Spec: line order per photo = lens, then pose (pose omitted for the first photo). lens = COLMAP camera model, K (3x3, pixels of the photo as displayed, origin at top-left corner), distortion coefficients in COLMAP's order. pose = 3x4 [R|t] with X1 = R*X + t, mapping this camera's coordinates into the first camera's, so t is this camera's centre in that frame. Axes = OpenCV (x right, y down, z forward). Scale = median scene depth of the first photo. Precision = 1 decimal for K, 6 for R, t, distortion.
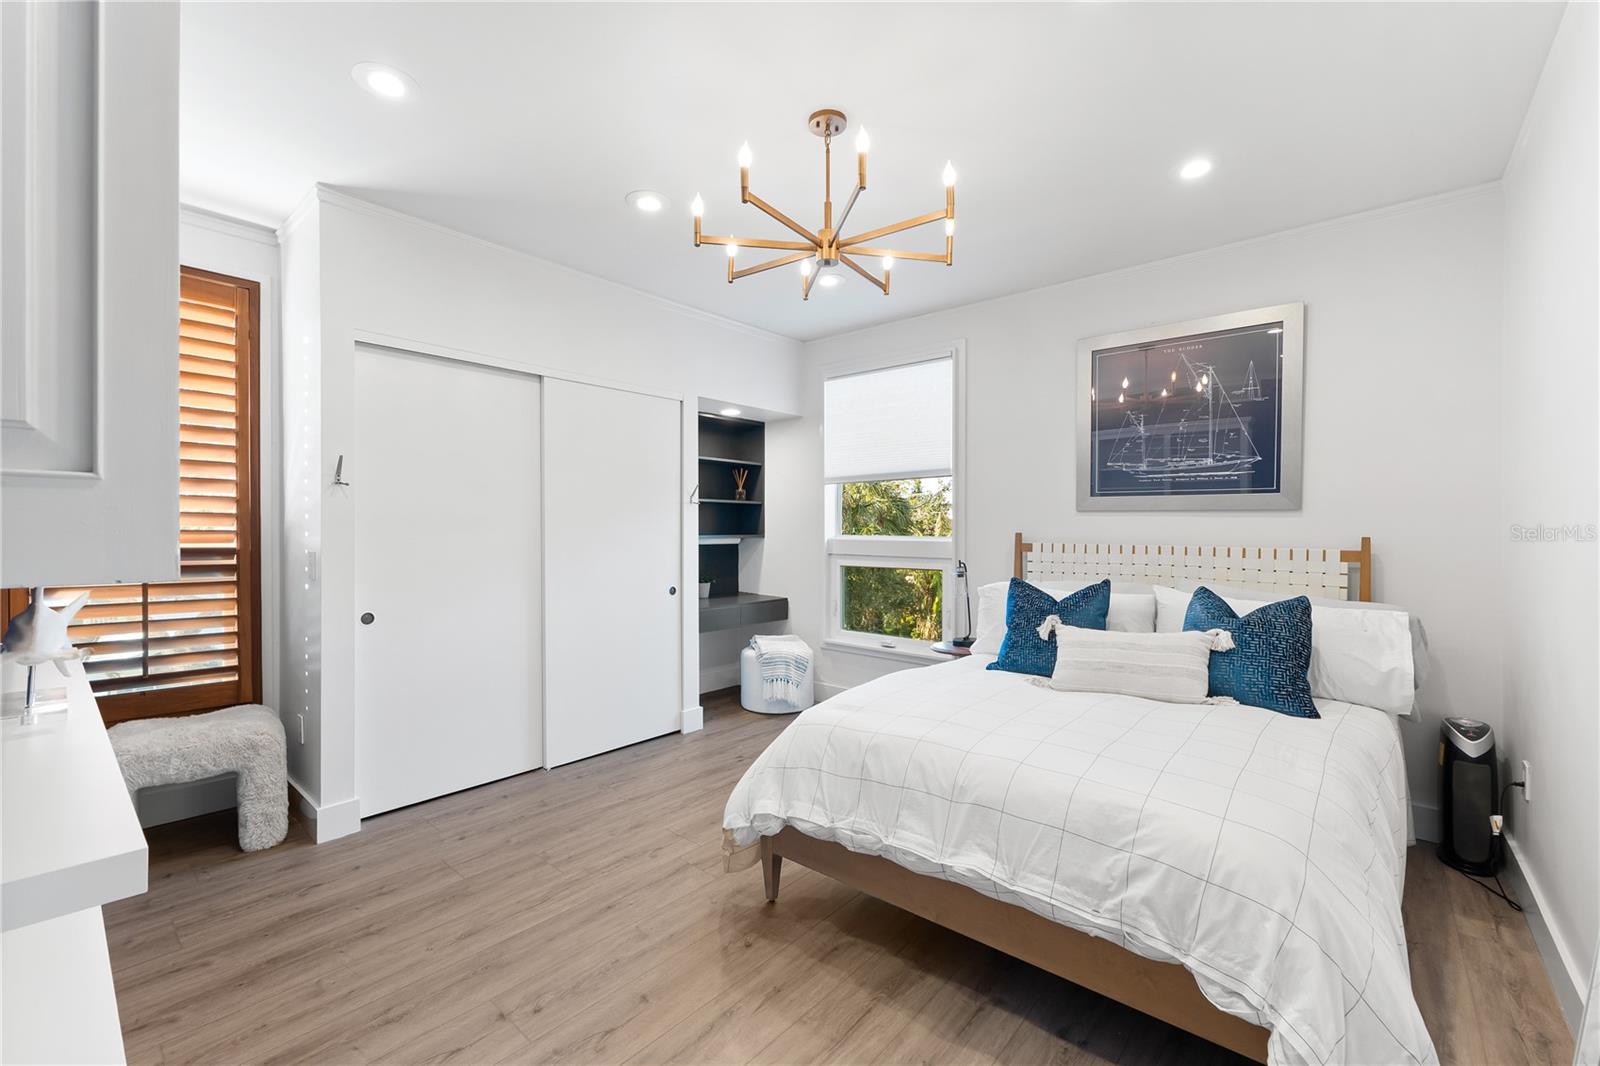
lens RADIAL K [[675.4, 0, 787.7], [0, 675.4, 533.7], [0, 0, 1]] dist [-0.001245, -0.001132]
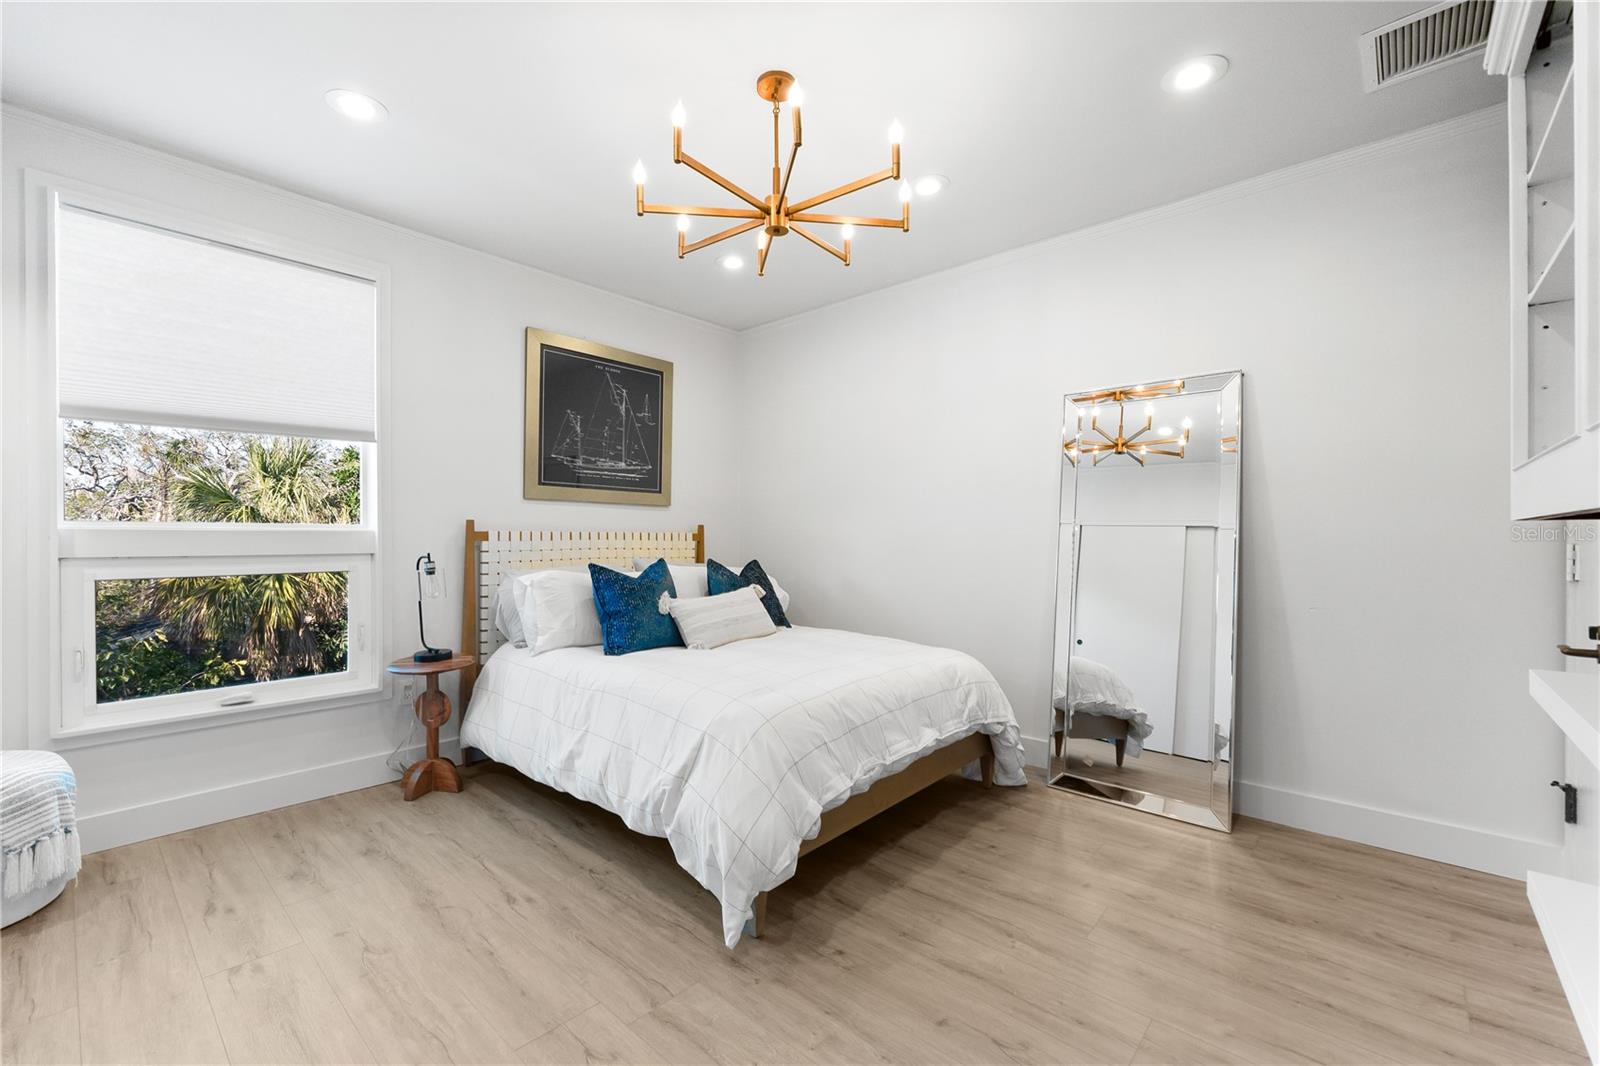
lens RADIAL K [[675.4, 0, 787.7], [0, 675.4, 532.3], [0, 0, 1]] dist [-0.001245, -0.001132]
pose [[-0.000008, -0.002522, 0.999997, -0.664792], [0.003994, 0.999989, 0.002522, 0.017852], [-0.999992, 0.003994, 0.000002, 0.718567]]
